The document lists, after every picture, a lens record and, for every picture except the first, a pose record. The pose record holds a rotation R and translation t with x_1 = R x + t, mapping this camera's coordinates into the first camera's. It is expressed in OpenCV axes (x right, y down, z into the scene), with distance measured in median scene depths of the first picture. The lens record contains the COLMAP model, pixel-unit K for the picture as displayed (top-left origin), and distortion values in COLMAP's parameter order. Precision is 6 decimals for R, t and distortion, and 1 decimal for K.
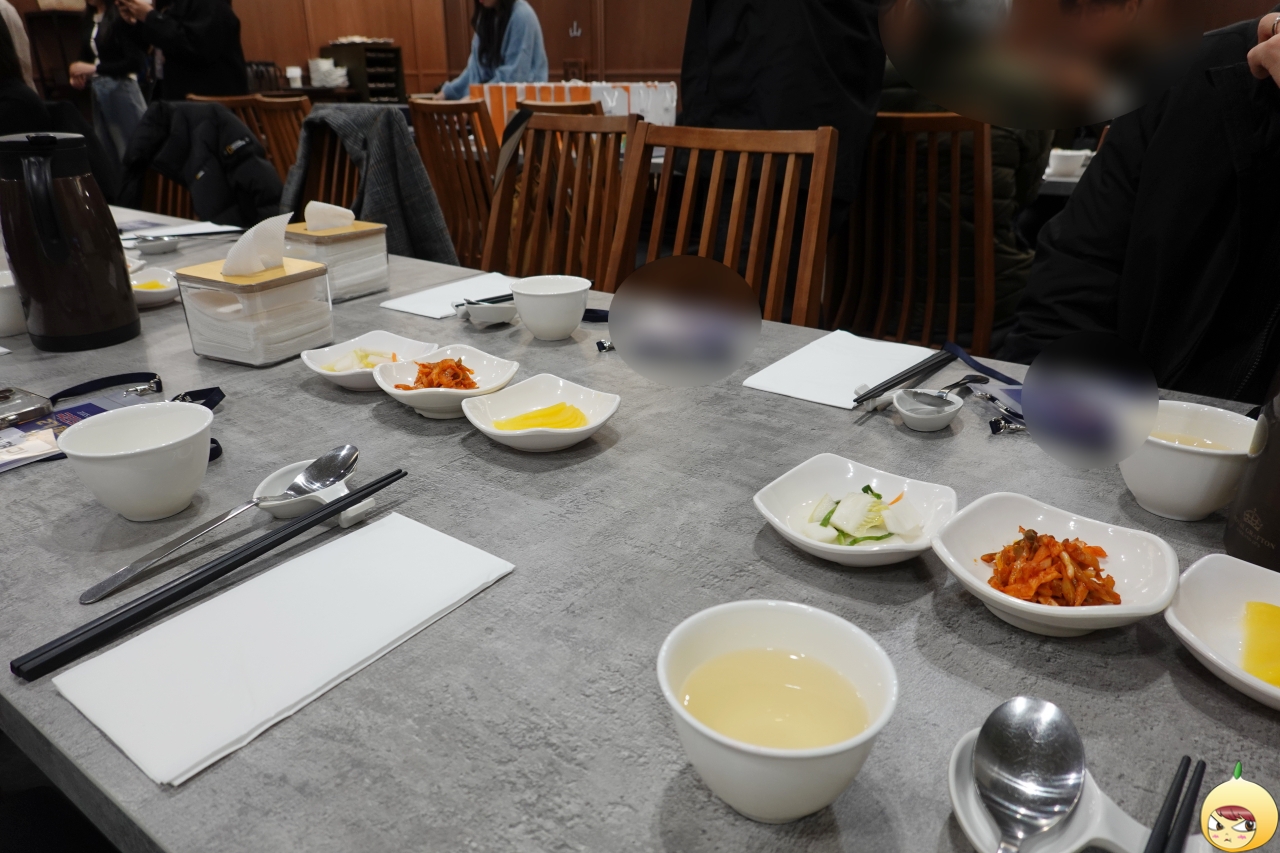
lens RADIAL K [[853.9, 0, 632.0], [0, 853.9, 422.2], [0, 0, 1]] dist [0.011586, -0.010301]
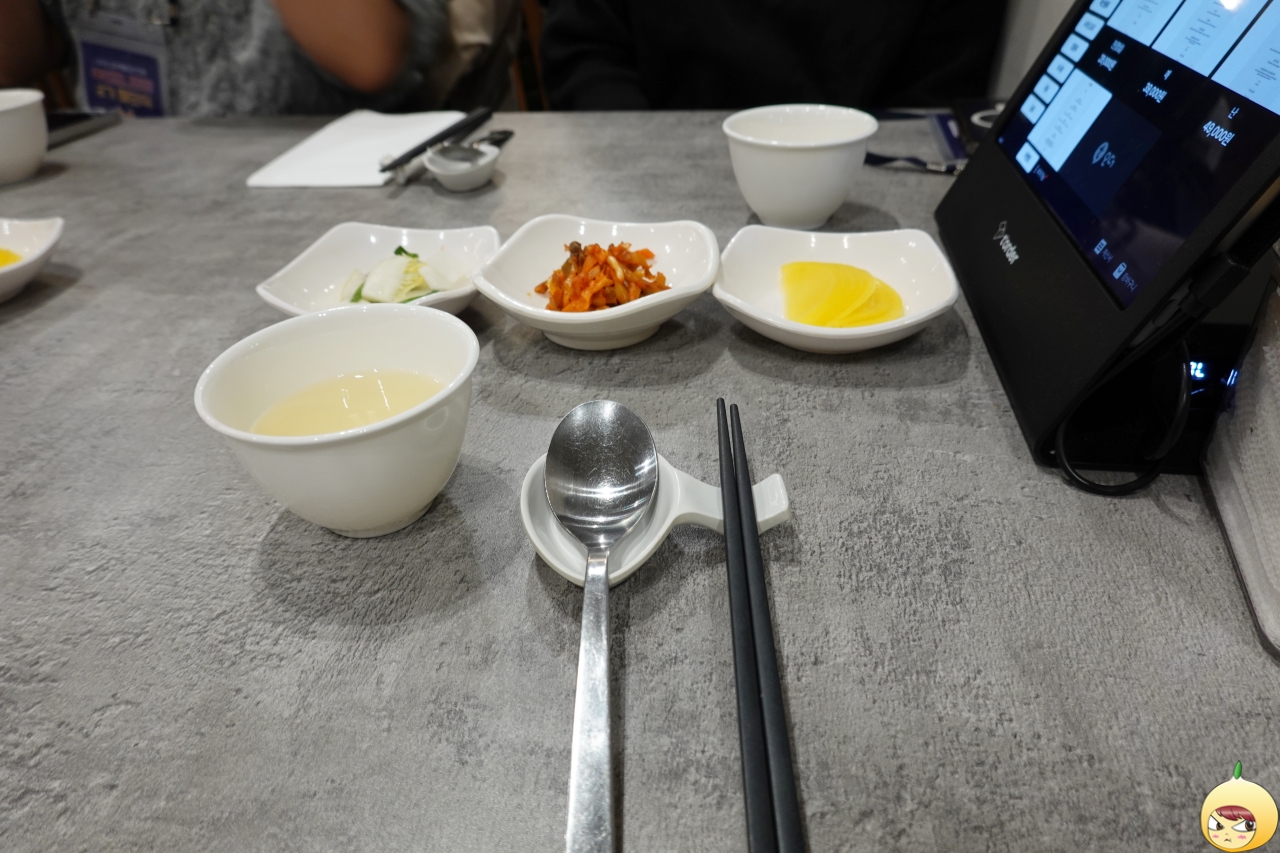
lens RADIAL K [[853.9, 0, 632.0], [0, 853.9, 422.2], [0, 0, 1]] dist [0.011586, -0.010301]
pose [[0.874794, -0.287962, 0.389633, 0.123160], [0.214654, 0.951323, 0.221151, 0.126588], [-0.434350, -0.109826, 0.894024, 0.162203]]
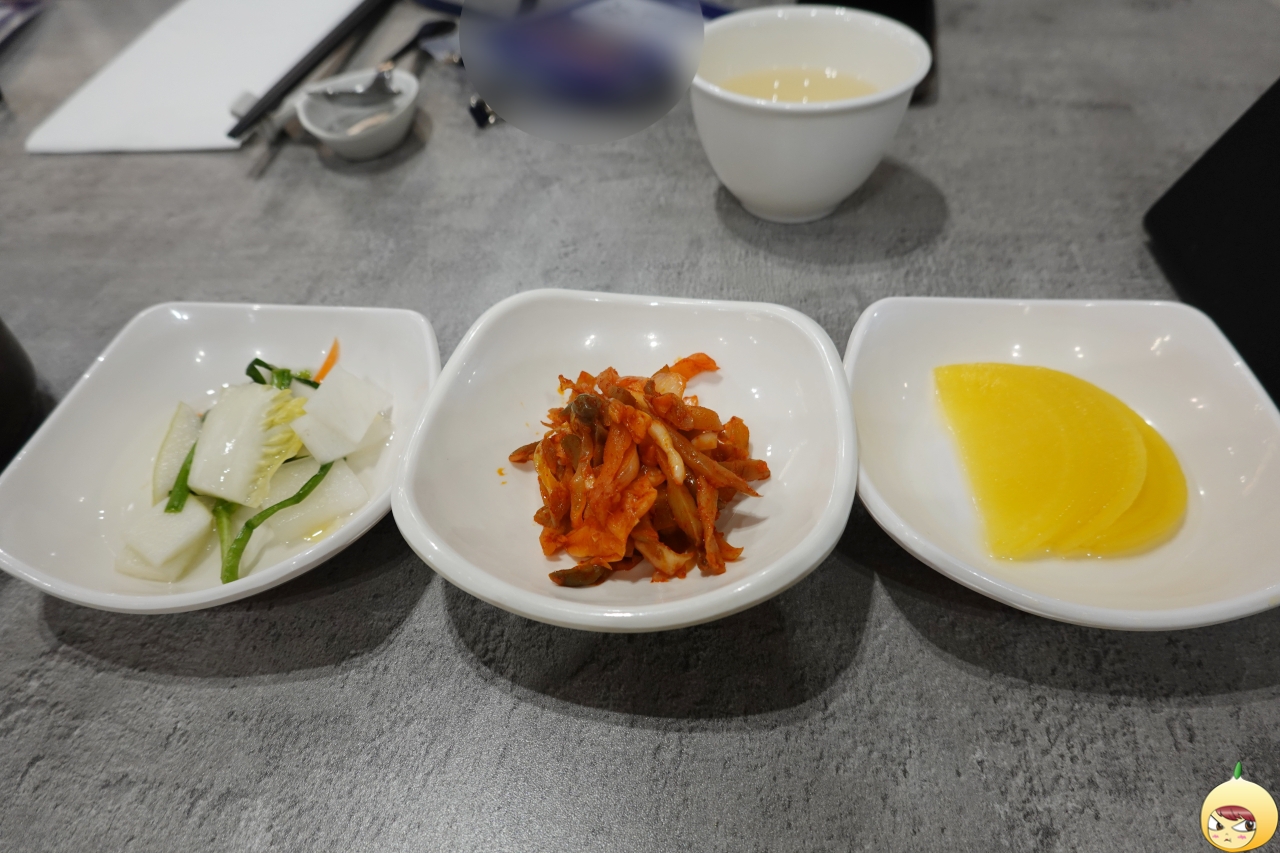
lens RADIAL K [[853.9, 0, 632.0], [0, 853.9, 422.2], [0, 0, 1]] dist [0.011586, -0.010301]
pose [[0.836424, -0.412140, 0.361298, 0.331540], [0.245908, 0.871324, 0.424646, -0.055412], [-0.489821, -0.266337, 0.830144, 0.628475]]
